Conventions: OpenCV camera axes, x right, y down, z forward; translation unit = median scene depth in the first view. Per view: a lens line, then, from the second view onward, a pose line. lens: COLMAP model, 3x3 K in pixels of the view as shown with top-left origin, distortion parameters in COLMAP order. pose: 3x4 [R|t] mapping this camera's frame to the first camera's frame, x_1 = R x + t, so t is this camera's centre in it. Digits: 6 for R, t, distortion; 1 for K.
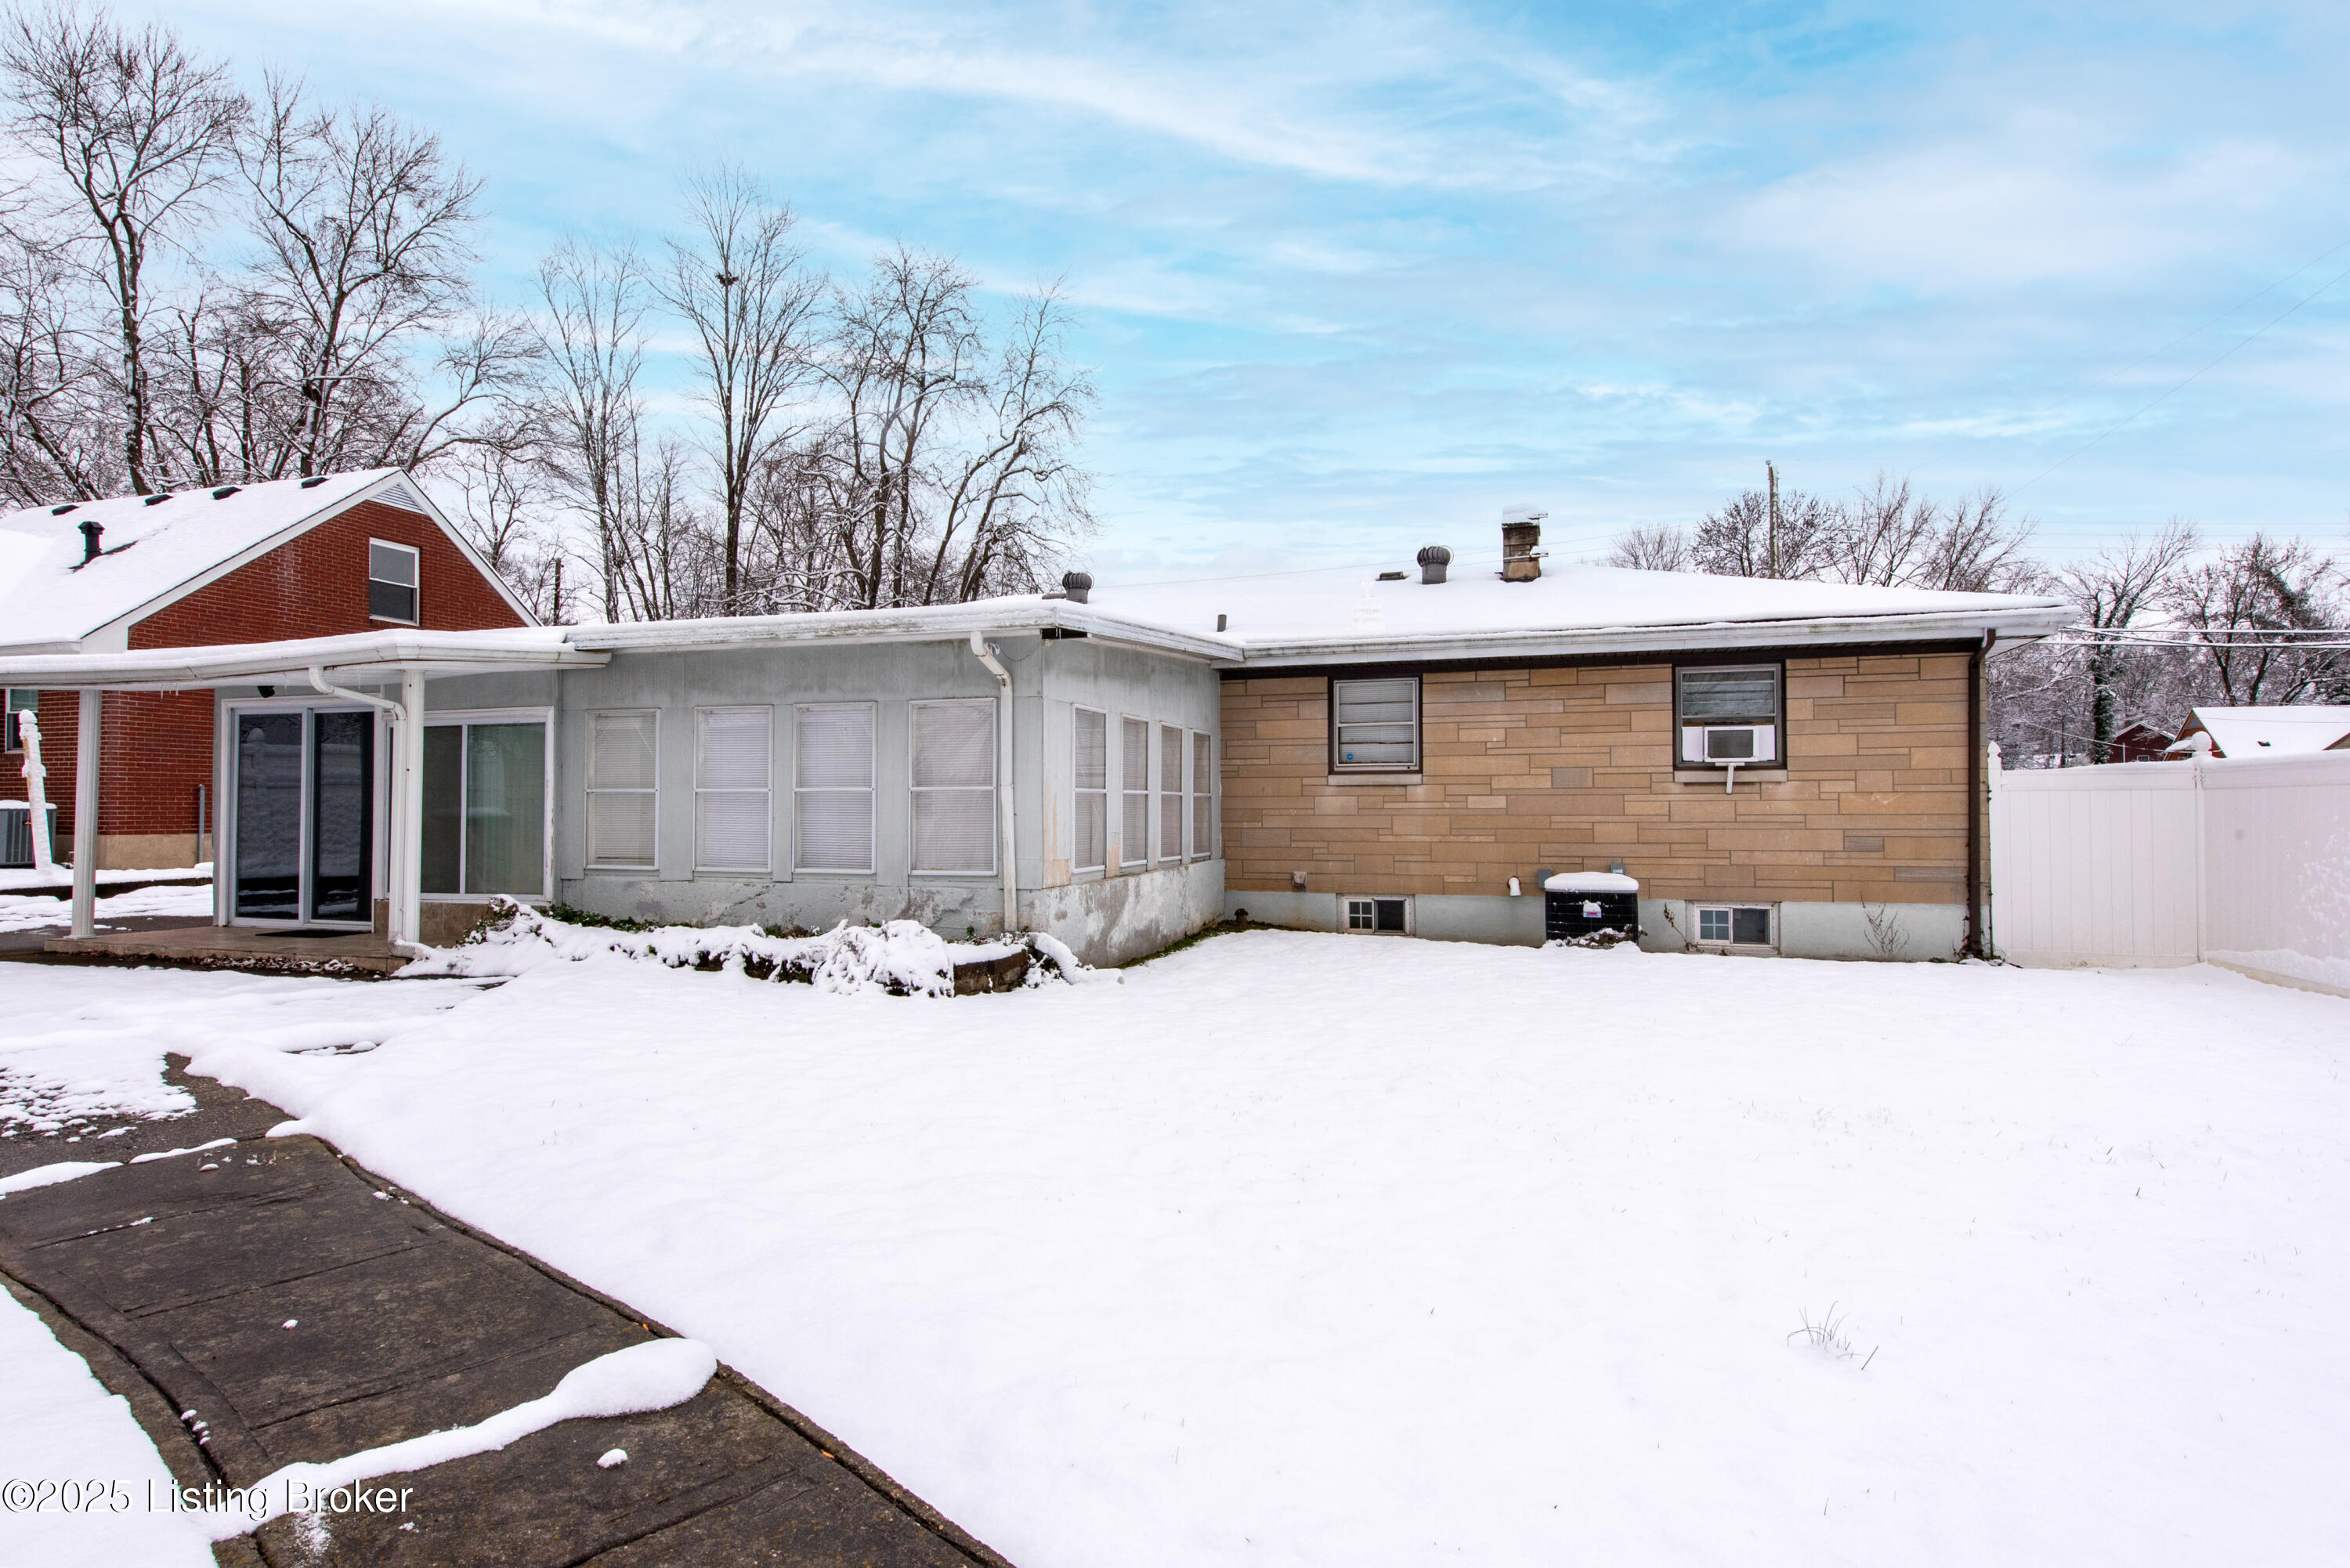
lens RADIAL K [[1249.3, 0, 1172.4], [0, 1249.3, 776.1], [0, 0, 1]] dist [0.017224, -0.000746]
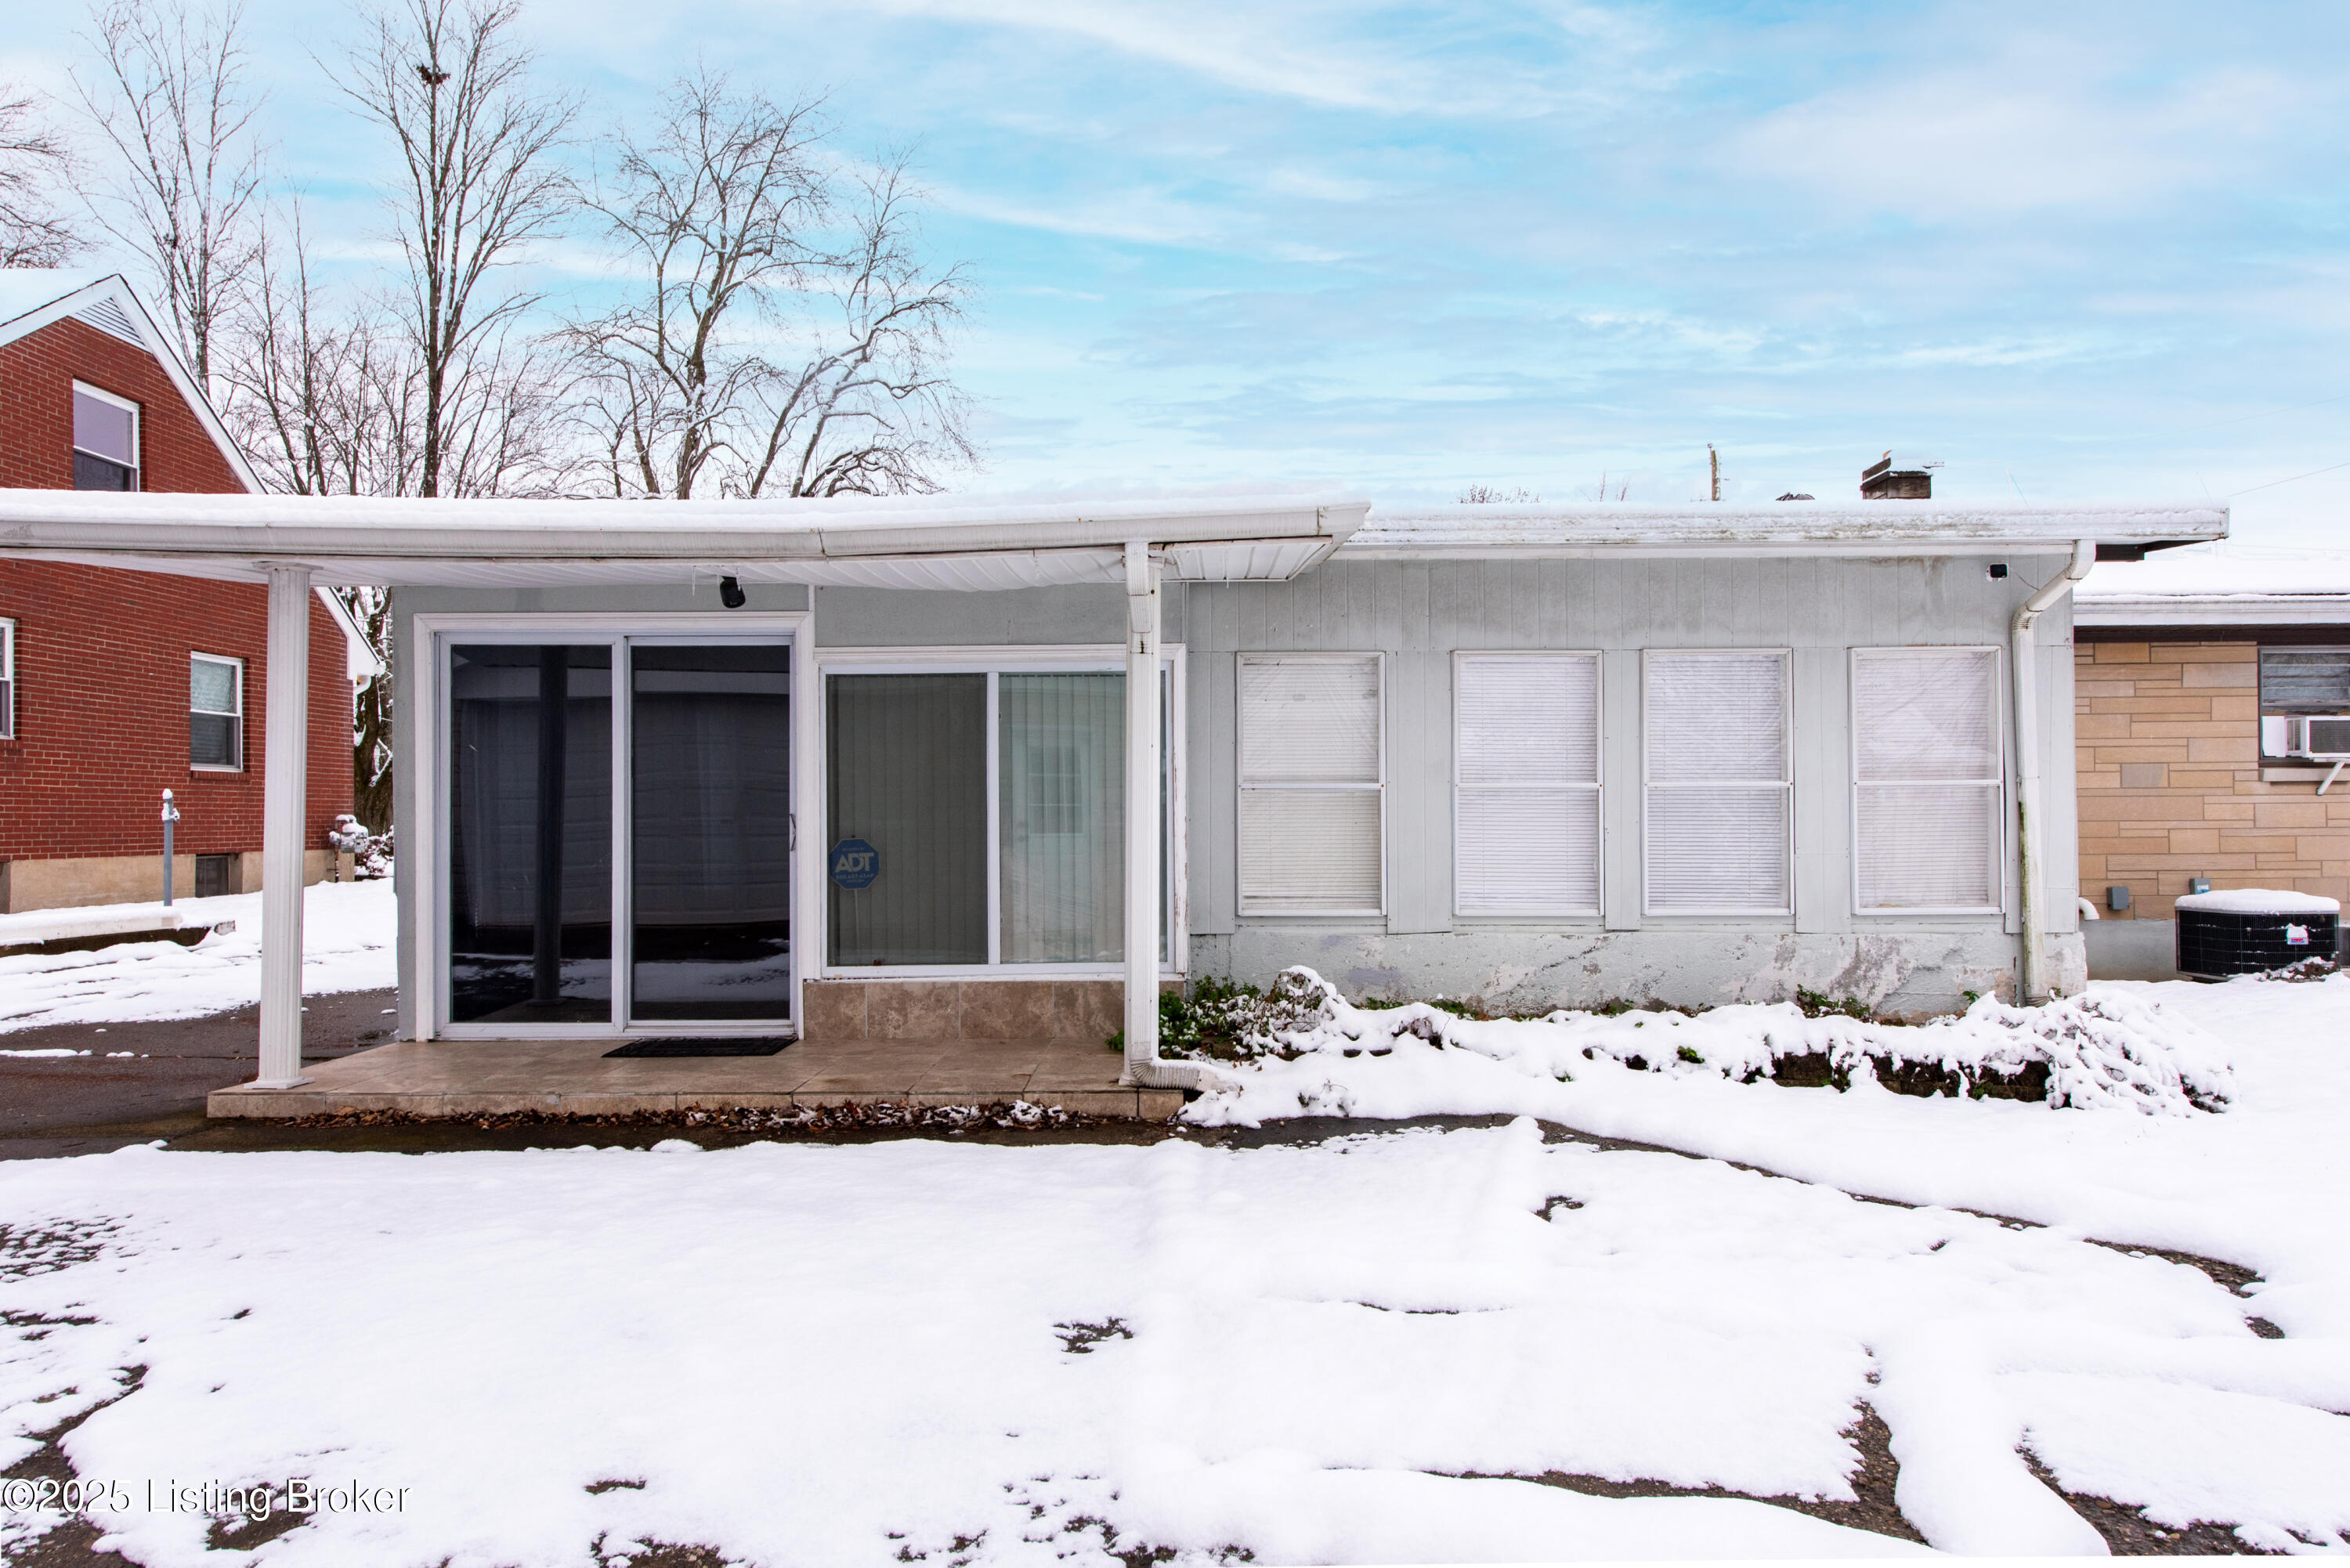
lens RADIAL K [[1399.5, 0, 1175.2], [0, 1399.5, 803.2], [0, 0, 1]] dist [0.017730, -0.006218]
pose [[0.952283, -0.001105, 0.305214, -0.647582], [-0.003560, 0.999885, 0.014726, 0.009249], [-0.305195, -0.015110, 0.952170, 0.344891]]
